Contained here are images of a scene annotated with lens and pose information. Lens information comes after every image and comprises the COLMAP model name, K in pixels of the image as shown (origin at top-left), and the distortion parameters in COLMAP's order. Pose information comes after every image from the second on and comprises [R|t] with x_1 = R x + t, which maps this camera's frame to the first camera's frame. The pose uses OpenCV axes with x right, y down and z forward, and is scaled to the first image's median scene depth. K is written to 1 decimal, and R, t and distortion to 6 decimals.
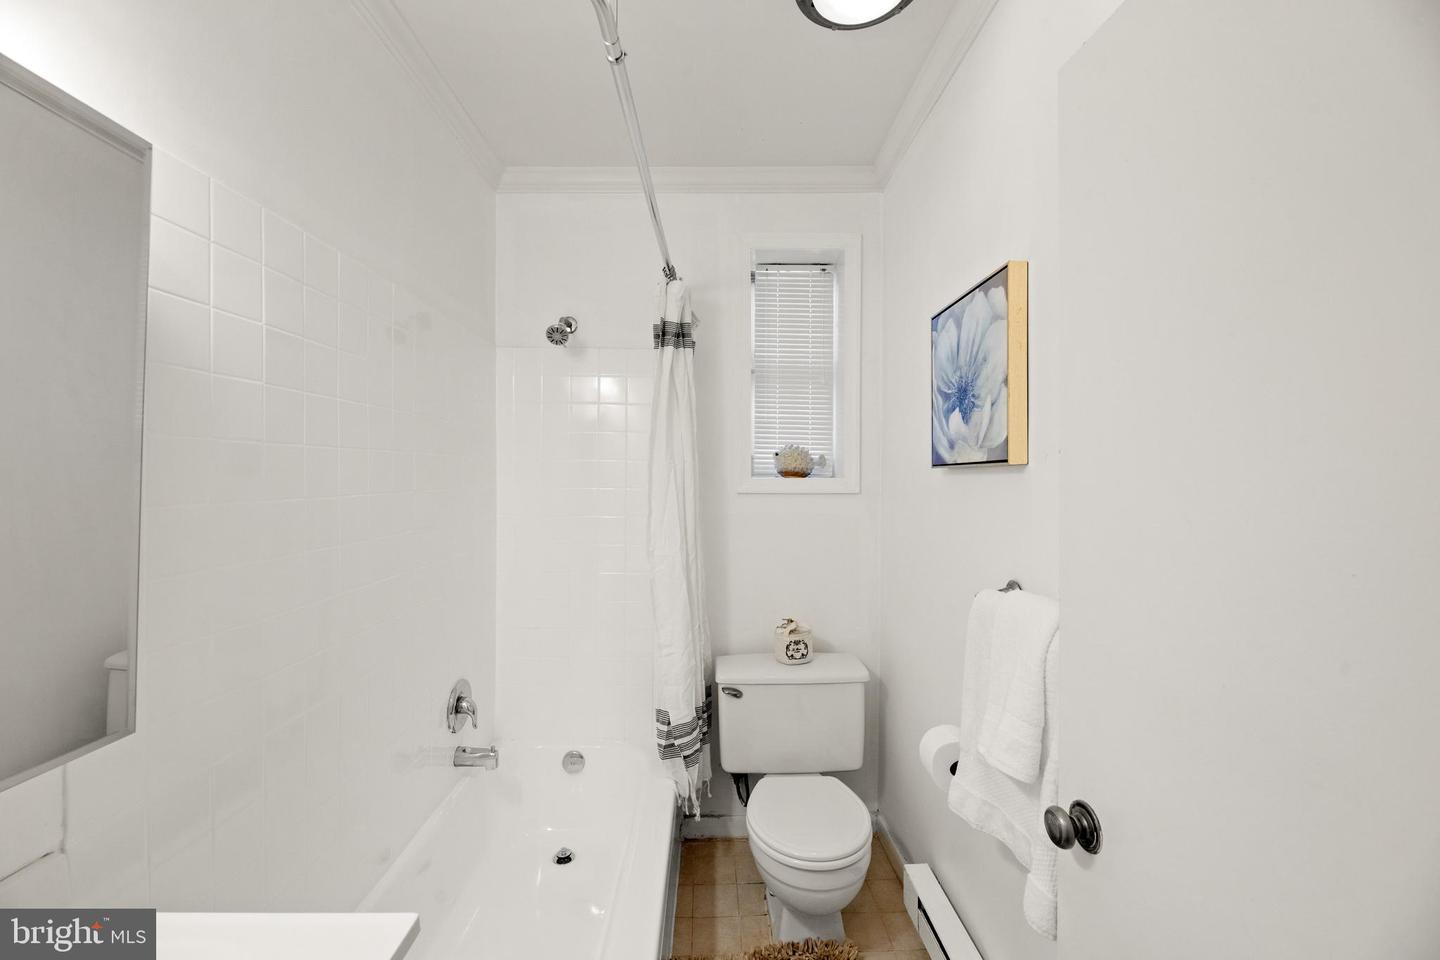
lens RADIAL K [[577.2, 0, 706.6], [0, 577.2, 475.0], [0, 0, 1]] dist [-0.002641, -0.002923]
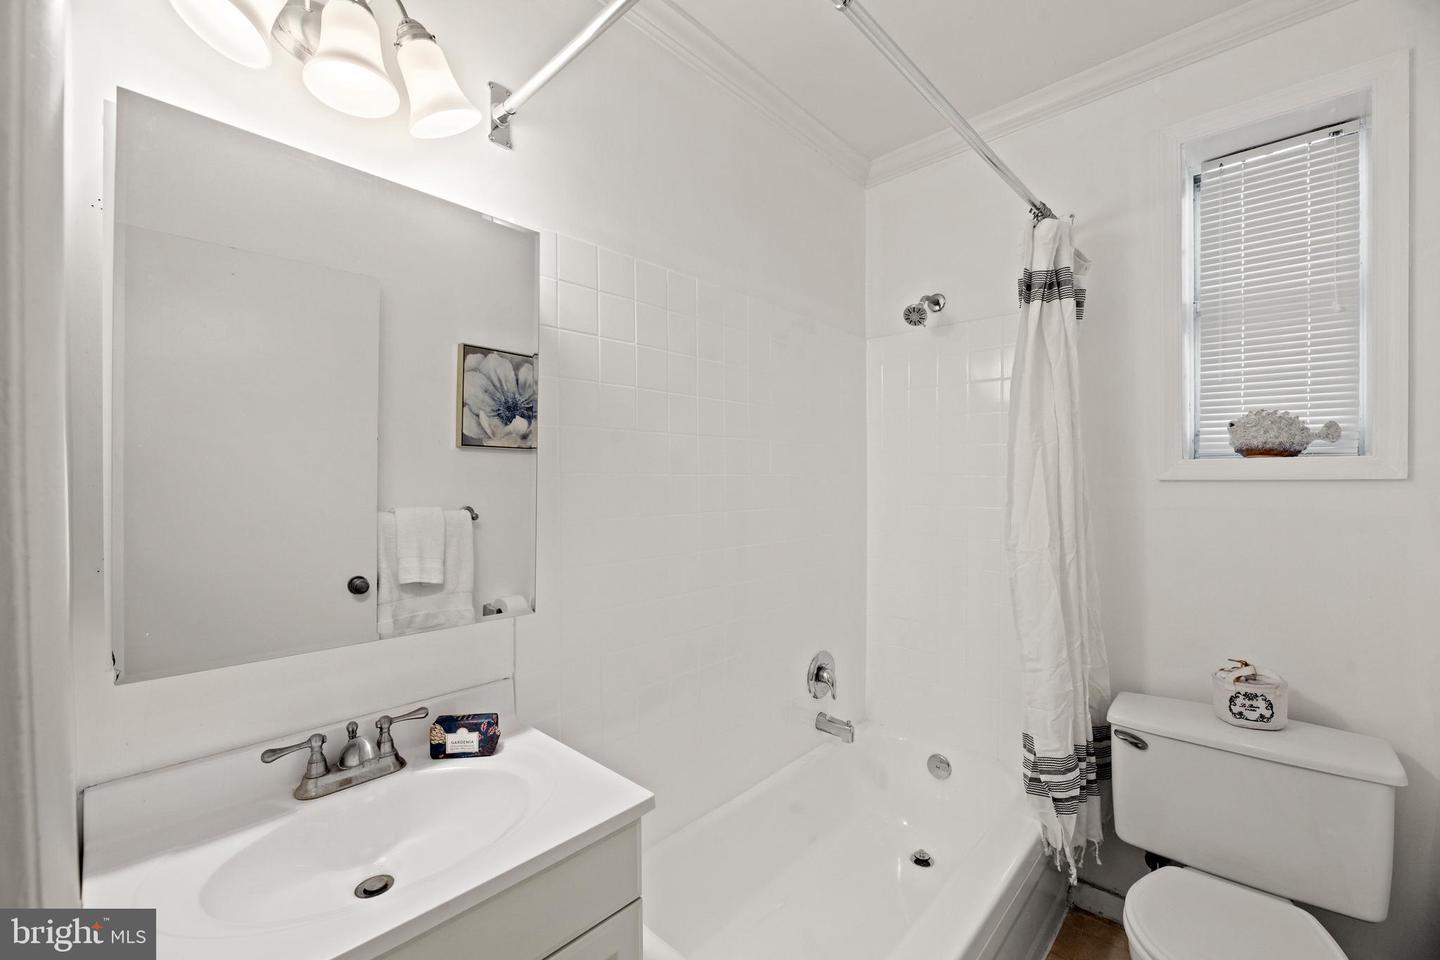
lens RADIAL K [[577.2, 0, 707.5], [0, 577.2, 485.3], [0, 0, 1]] dist [-0.002641, -0.002923]
pose [[0.725306, 0.003200, -0.688420, 0.158038], [0.003732, 0.999956, 0.008581, 0.032308], [0.688417, -0.008793, 0.725262, 0.067302]]
